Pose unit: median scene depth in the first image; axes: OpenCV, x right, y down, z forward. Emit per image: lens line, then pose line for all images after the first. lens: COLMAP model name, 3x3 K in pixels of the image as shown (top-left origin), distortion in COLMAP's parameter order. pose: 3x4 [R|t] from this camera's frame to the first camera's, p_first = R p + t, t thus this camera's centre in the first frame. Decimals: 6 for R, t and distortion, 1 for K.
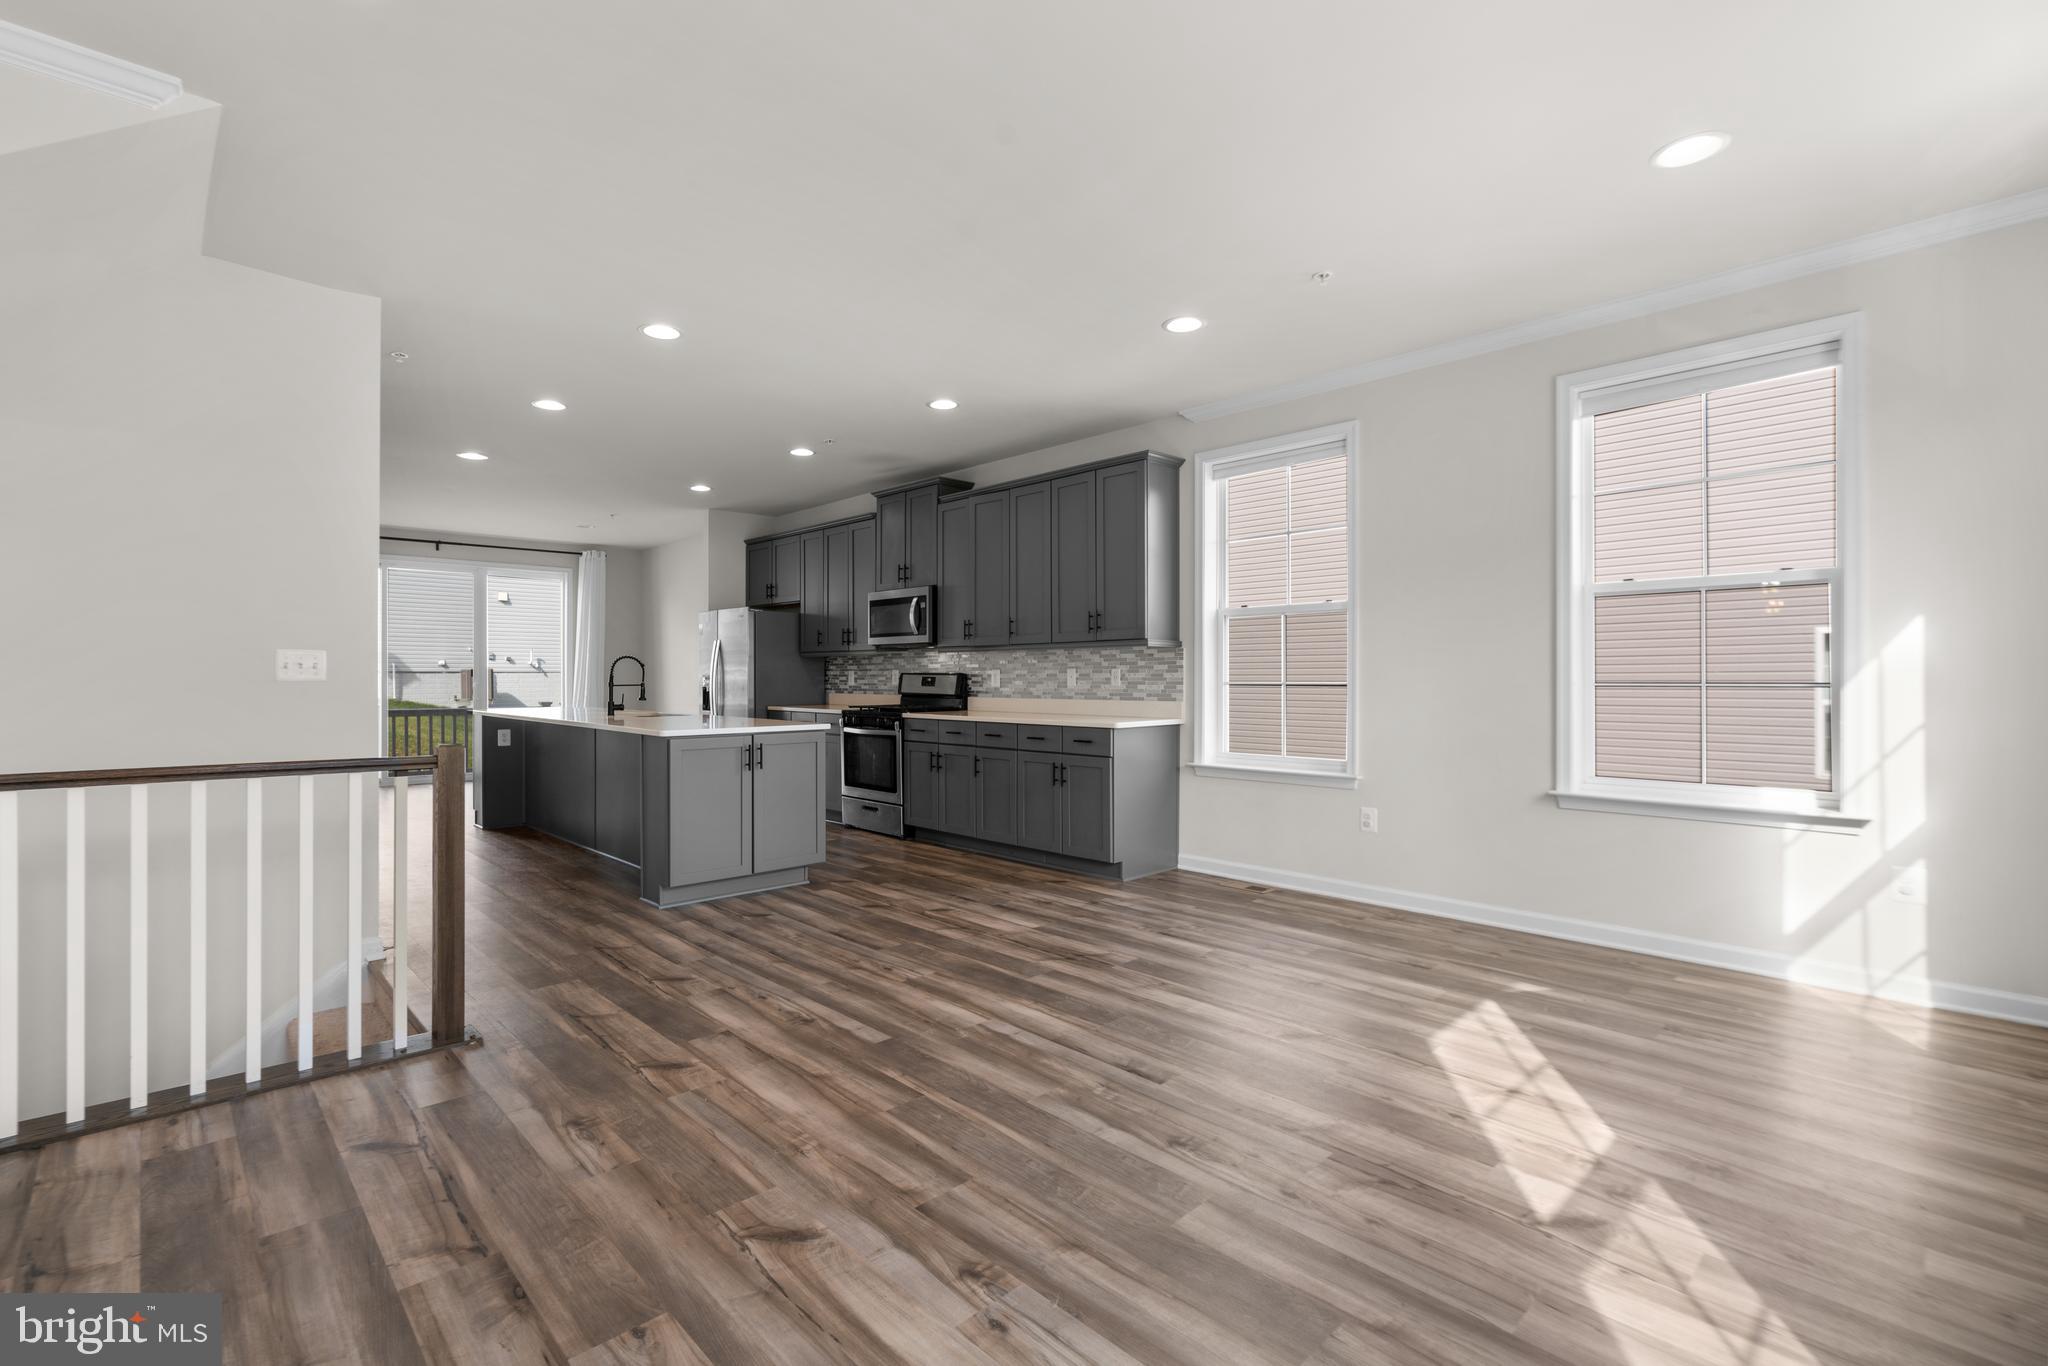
lens RADIAL K [[916.1, 0, 1001.8], [0, 916.1, 675.6], [0, 0, 1]] dist [-0.015021, 0.005643]
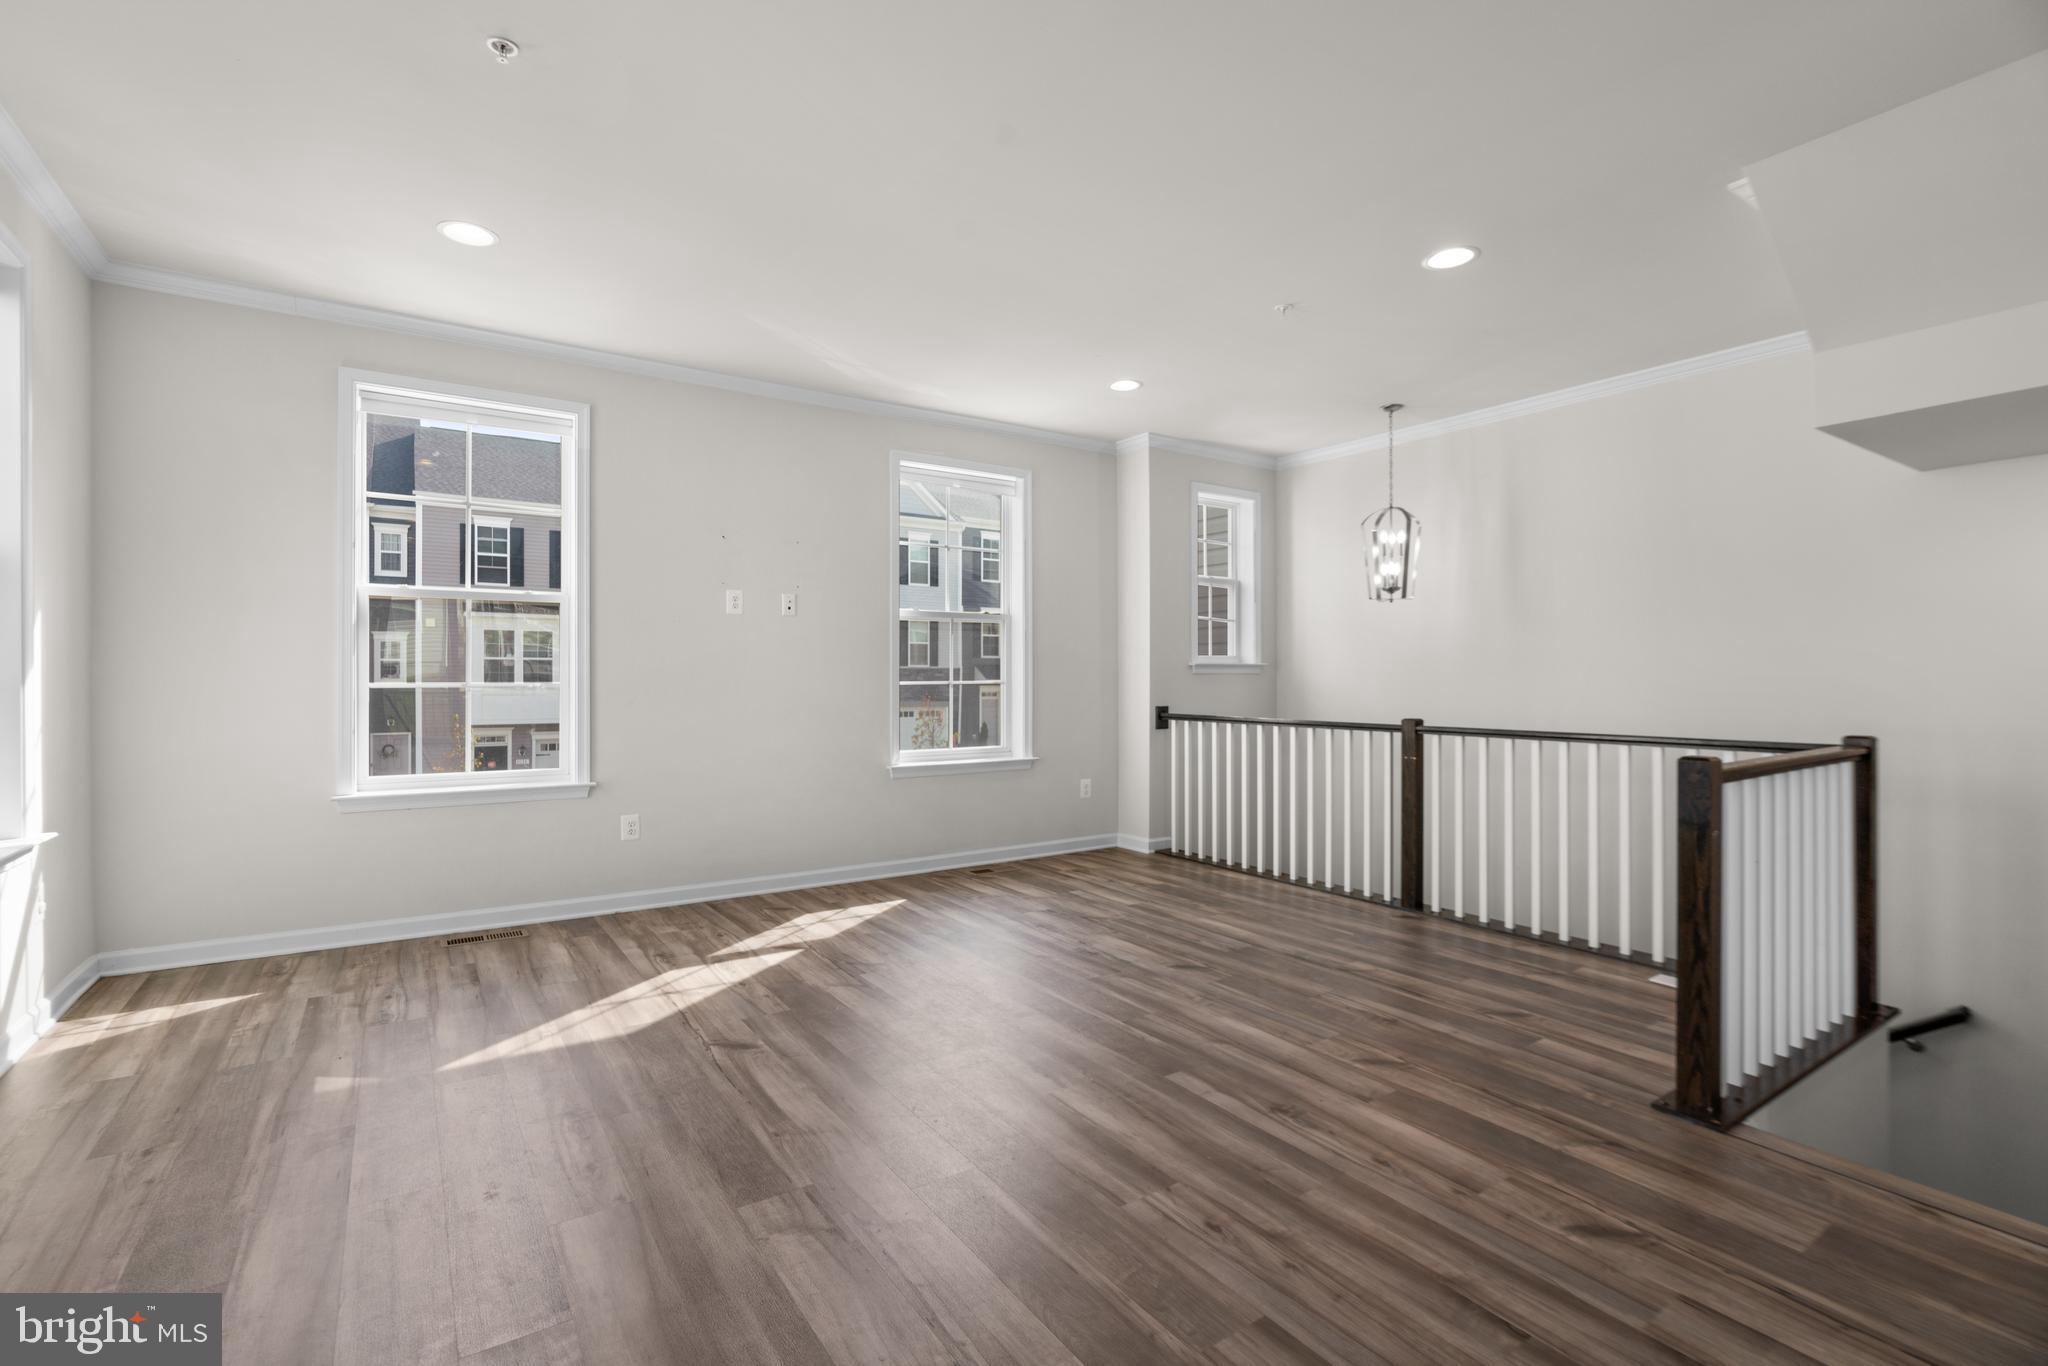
lens RADIAL K [[916.1, 0, 993.0], [0, 916.1, 677.2], [0, 0, 1]] dist [-0.015021, 0.005643]
pose [[-0.983532, -0.002140, 0.180719, -0.062201], [-0.001903, 0.999997, 0.001486, -0.000036], [-0.180722, 0.001118, -0.983534, 1.021000]]
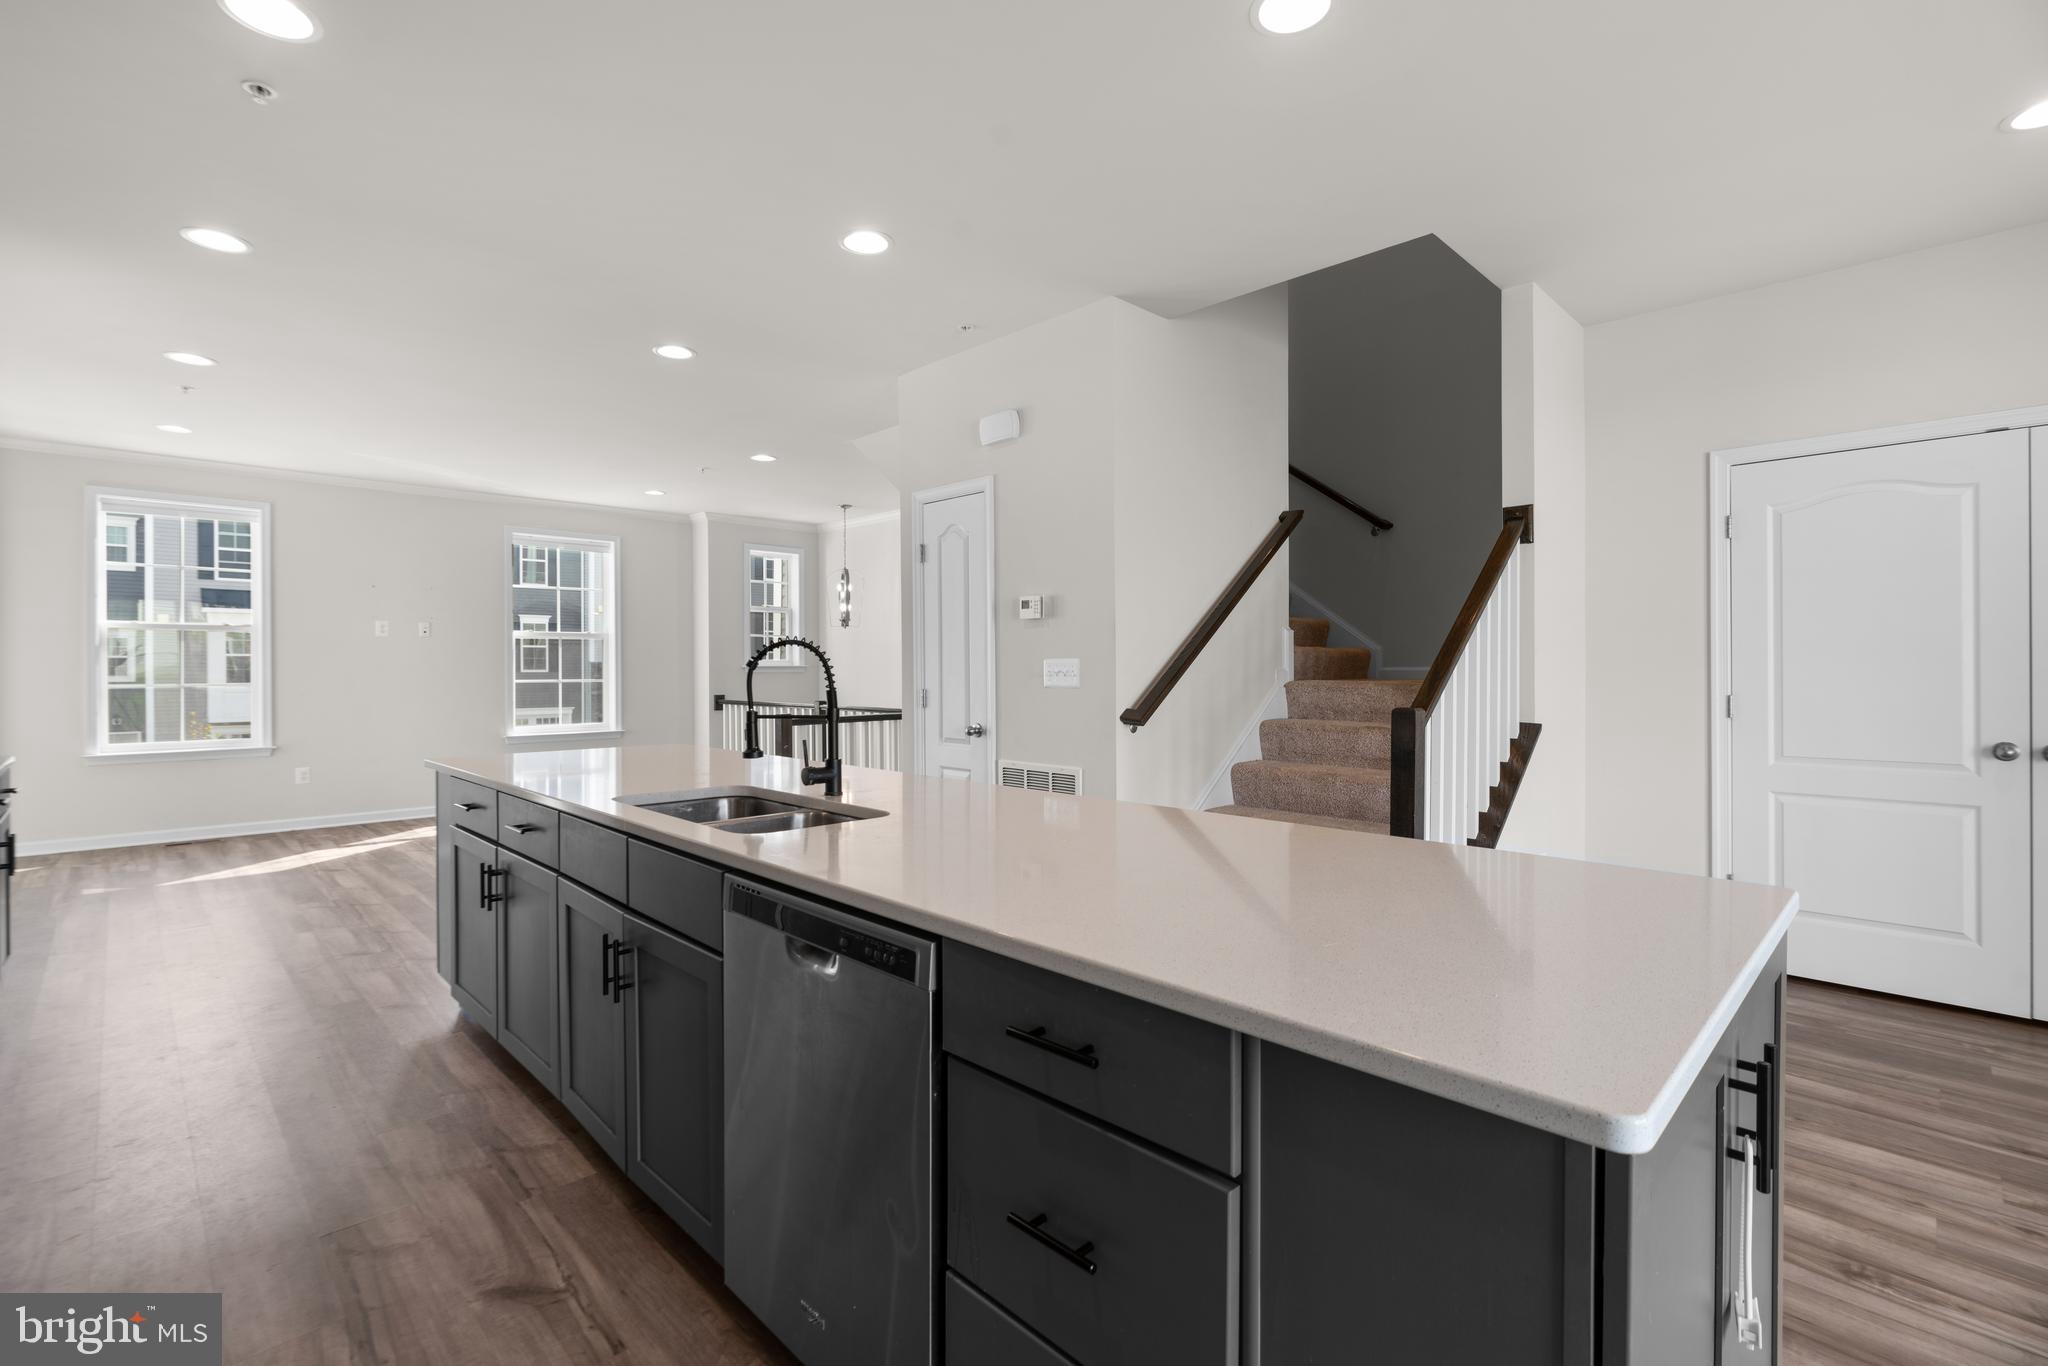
lens RADIAL K [[916.1, 0, 997.0], [0, 916.1, 673.5], [0, 0, 1]] dist [-0.015021, 0.005643]
pose [[-0.999980, 0.001761, -0.006013, -0.549843], [0.001728, 0.999984, 0.005412, -0.010319], [0.006023, 0.005401, -0.999967, 1.541887]]
